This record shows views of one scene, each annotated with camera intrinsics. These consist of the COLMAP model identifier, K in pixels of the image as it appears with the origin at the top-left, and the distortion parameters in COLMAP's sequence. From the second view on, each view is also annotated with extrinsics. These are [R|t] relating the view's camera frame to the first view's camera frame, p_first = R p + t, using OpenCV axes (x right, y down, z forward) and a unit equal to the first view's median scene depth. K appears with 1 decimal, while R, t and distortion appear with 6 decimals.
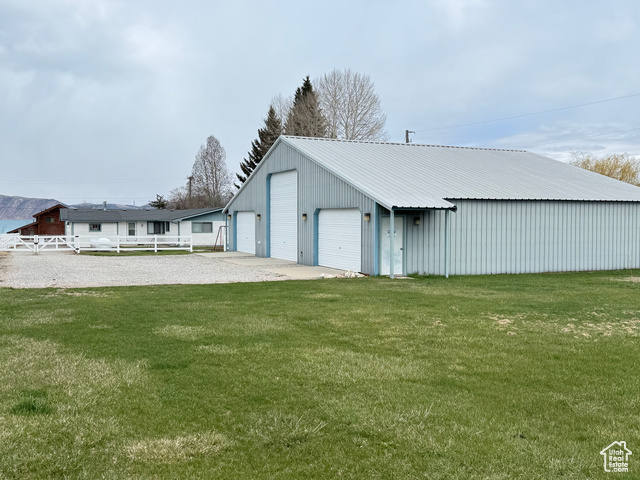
lens RADIAL K [[624.1, 0, 321.0], [0, 624.1, 240.8], [0, 0, 1]] dist [0.016313, 0.000000]
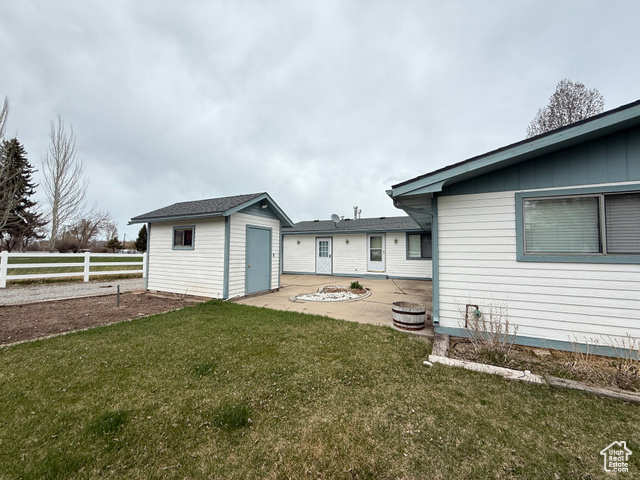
lens RADIAL K [[256.9, 0, 324.0], [0, 256.9, 241.6], [0, 0, 1]] dist [0.000476, -0.000091]
pose [[0.652903, -0.026145, -0.756990, -0.170501], [-0.028253, 0.997868, -0.058832, -0.010724], [0.756914, 0.059799, 0.650772, 0.827745]]
